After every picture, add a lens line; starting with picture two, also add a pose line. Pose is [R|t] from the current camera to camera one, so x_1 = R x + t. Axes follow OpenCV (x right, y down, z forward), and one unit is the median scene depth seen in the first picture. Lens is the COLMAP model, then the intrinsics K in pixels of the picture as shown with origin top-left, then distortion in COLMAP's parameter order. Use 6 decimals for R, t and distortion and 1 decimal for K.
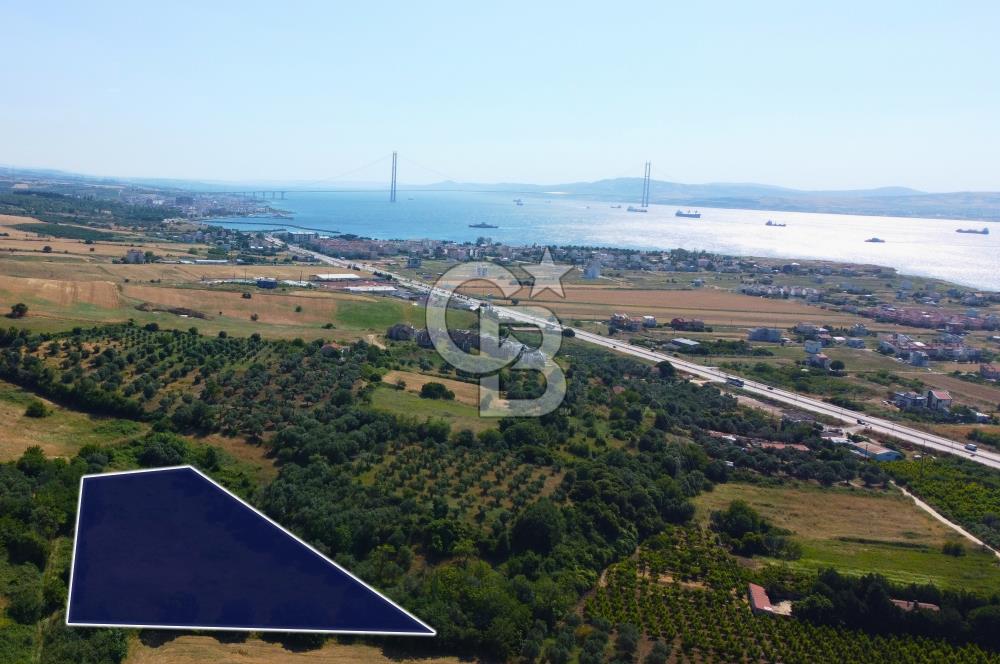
lens RADIAL K [[1008.1, 0, 330.9], [0, 1008.1, 346.0], [0, 0, 1]] dist [0.000394, 0.000000]
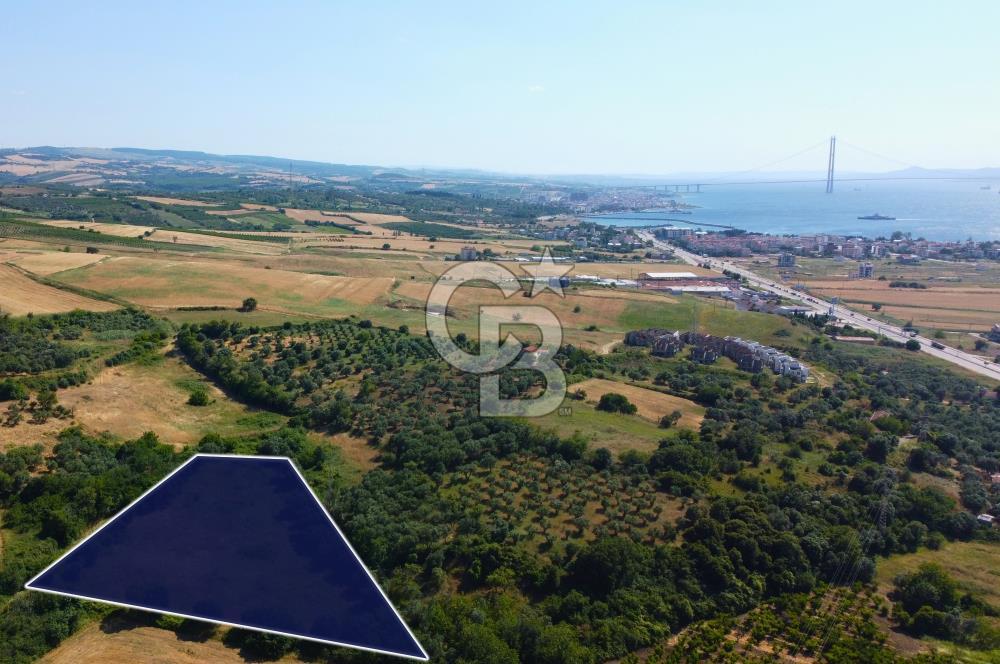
lens RADIAL K [[1012.5, 0, 329.5], [0, 1012.5, 327.6], [0, 0, 1]] dist [-0.000039, 0.000000]
pose [[0.917496, 0.028663, -0.396711, 0.233043], [-0.034899, 0.999355, -0.008508, -0.006234], [0.396211, 0.021651, 0.917904, 0.073266]]
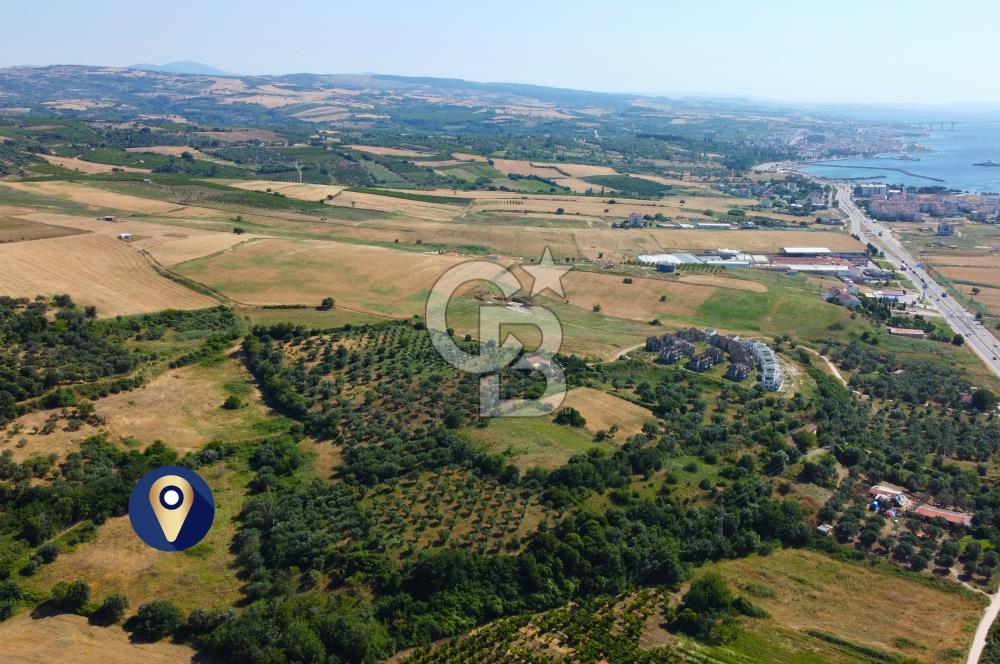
lens RADIAL K [[1012.5, 0, 565.0], [0, 1012.5, 336.0], [0, 0, 1]] dist [-0.000039, 0.000000]
pose [[0.904014, 0.075400, -0.420802, 0.558381], [-0.049351, 0.996149, 0.072471, -0.120468], [0.424645, -0.044748, 0.904253, 0.038256]]
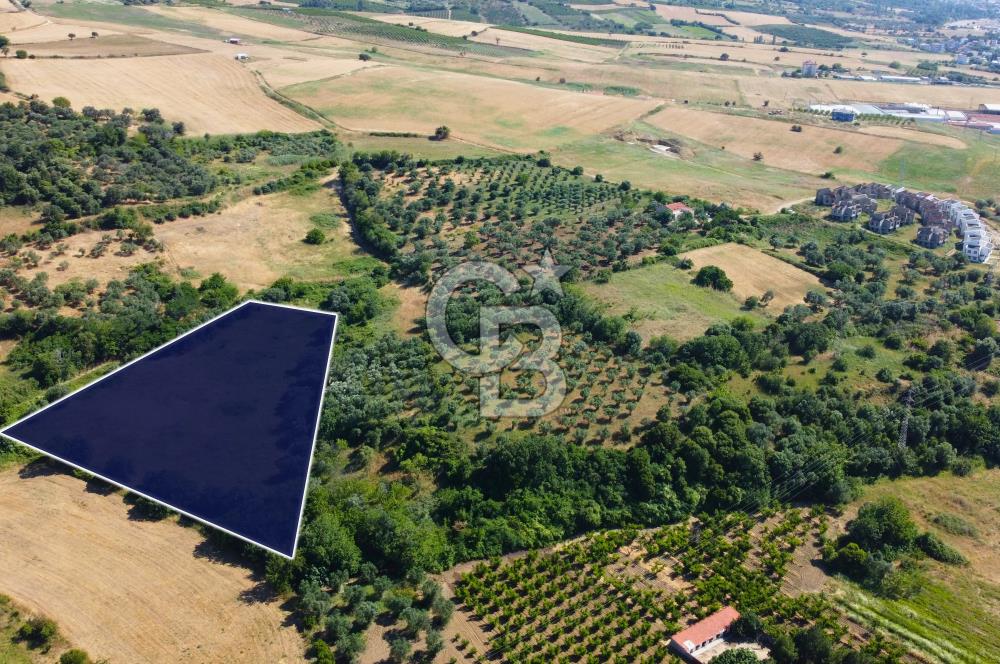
lens RADIAL K [[1012.5, 0, 560.2], [0, 1012.5, 335.9], [0, 0, 1]] dist [-0.000039, 0.000000]
pose [[0.821989, 0.191091, -0.536487, 0.477229], [-0.088421, 0.973425, 0.211248, -0.077335], [0.562597, -0.126207, 0.817041, 0.236539]]
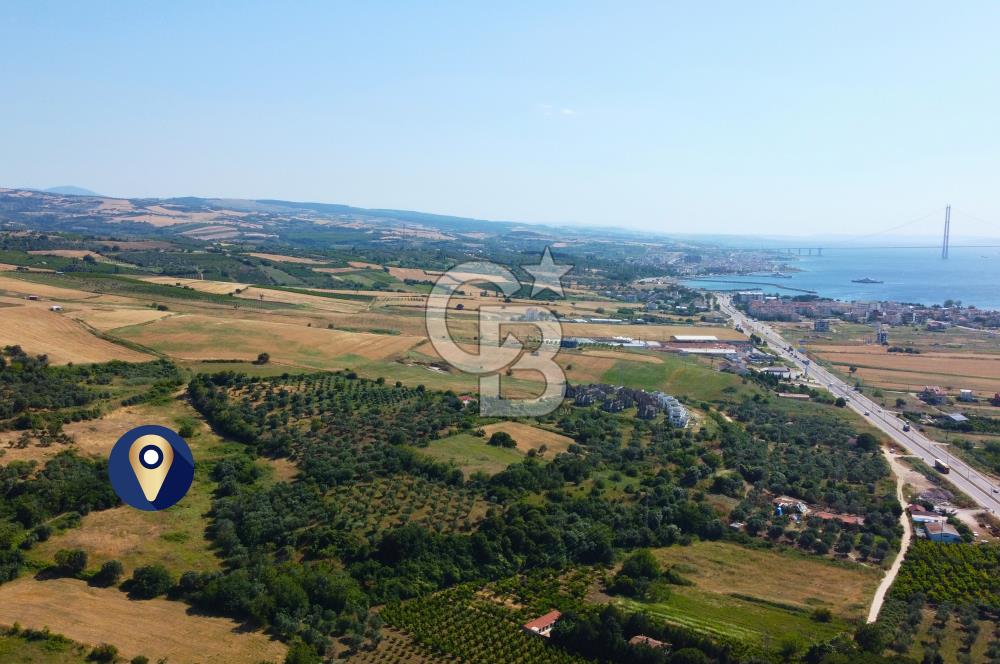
lens RADIAL K [[1012.5, 0, 504.4], [0, 1012.5, 331.8], [0, 0, 1]] dist [-0.000039, 0.000000]
pose [[0.927450, 0.025687, -0.373064, 0.557573], [-0.051113, 0.996983, -0.058423, -0.011685], [0.370437, 0.073253, 0.925965, -0.097175]]
